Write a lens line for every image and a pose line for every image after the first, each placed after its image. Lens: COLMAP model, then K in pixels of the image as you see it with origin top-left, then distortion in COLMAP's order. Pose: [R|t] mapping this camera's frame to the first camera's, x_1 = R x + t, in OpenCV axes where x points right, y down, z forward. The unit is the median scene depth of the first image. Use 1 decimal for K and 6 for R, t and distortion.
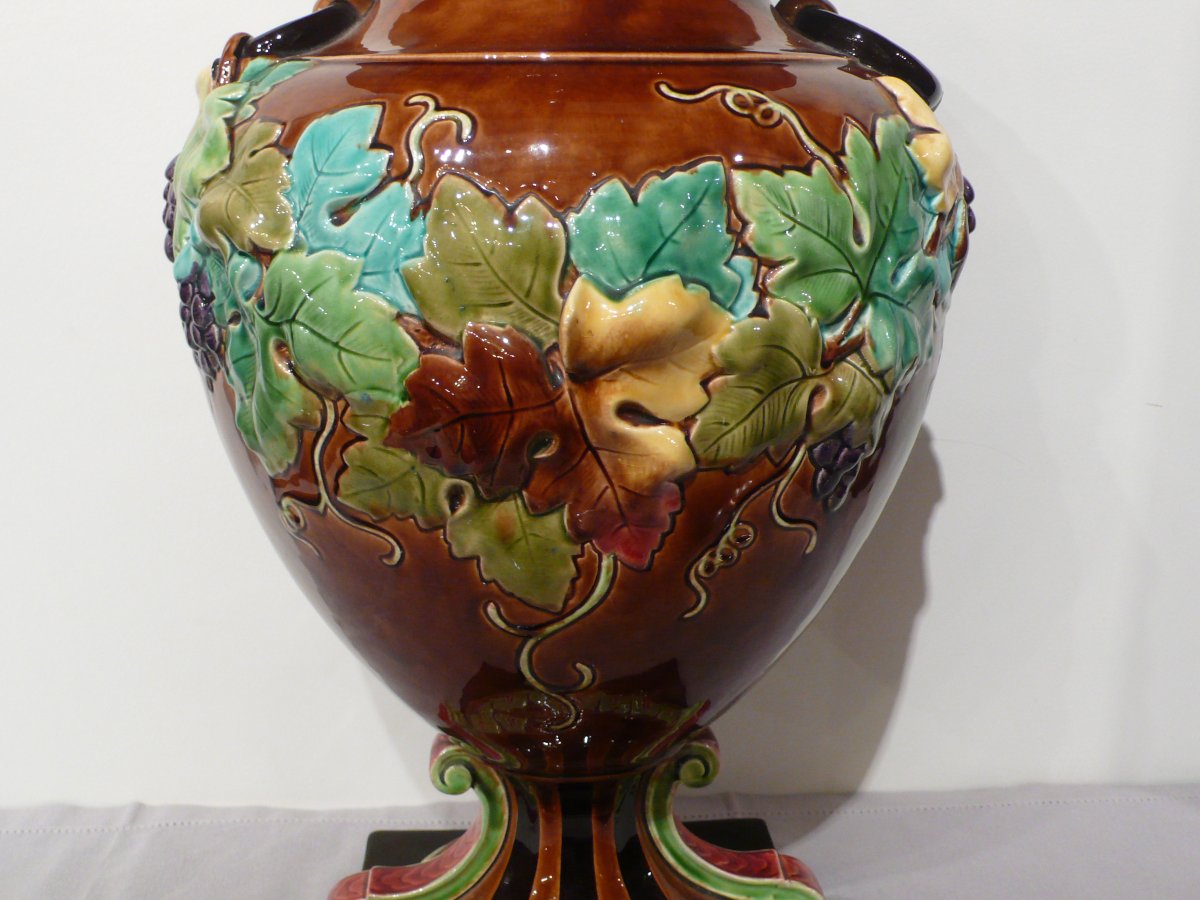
lens RADIAL K [[1286.5, 0, 581.1], [0, 1286.5, 442.4], [0, 0, 1]] dist [-0.088285, 0.000000]
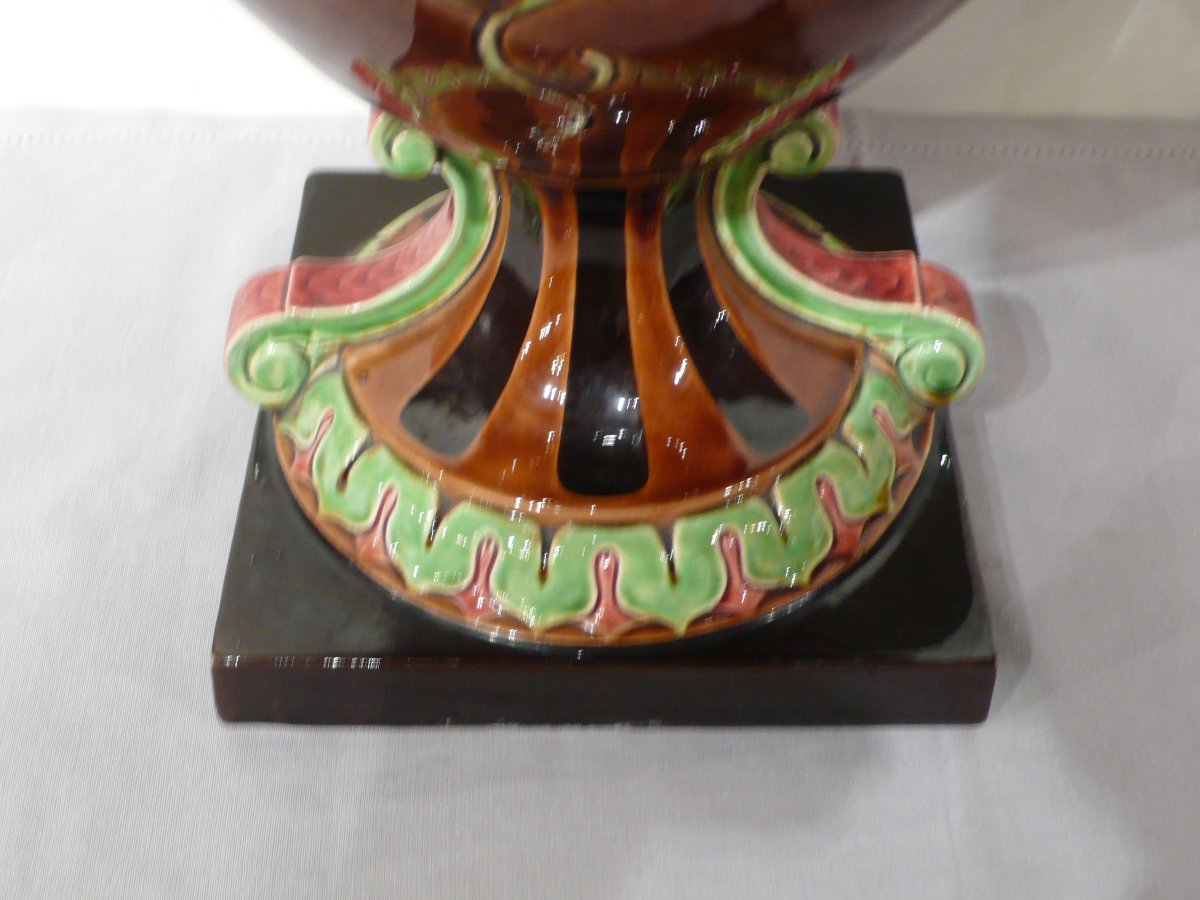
lens RADIAL K [[1677.0, 0, 602.3], [0, 1677.0, 448.6], [0, 0, 1]] dist [-0.073691, 0.000000]
pose [[0.998790, 0.040228, -0.028300, 0.032982], [-0.019223, 0.848883, 0.528231, -0.063469], [0.045273, -0.527048, 0.848629, 0.321806]]
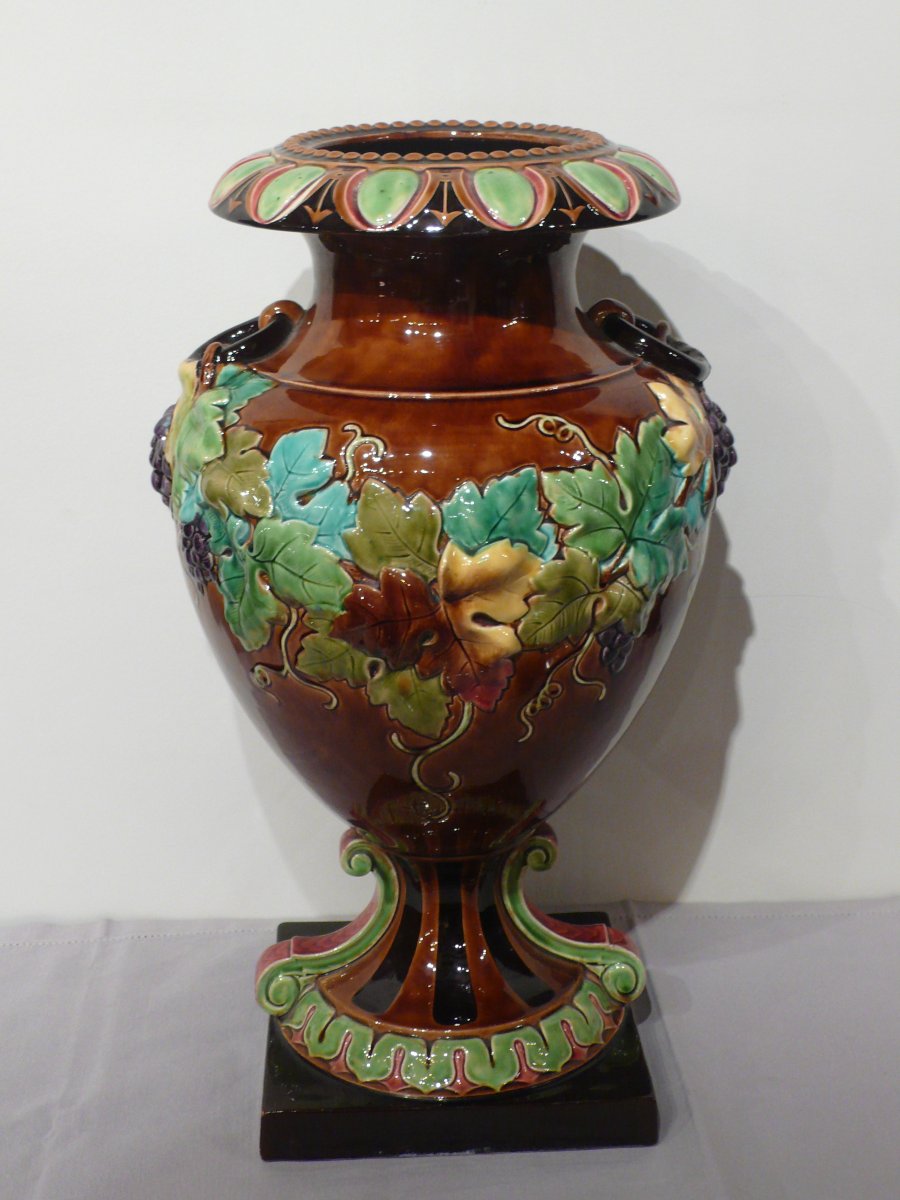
lens RADIAL K [[1831.9, 0, 429.2], [0, 1831.9, 614.2], [0, 0, 1]] dist [0.081727, 0.000000]
pose [[0.999891, -0.005661, -0.013639, 0.003750], [0.006487, 0.998097, 0.061324, -0.158371], [0.013266, -0.061406, 0.998025, -1.236542]]
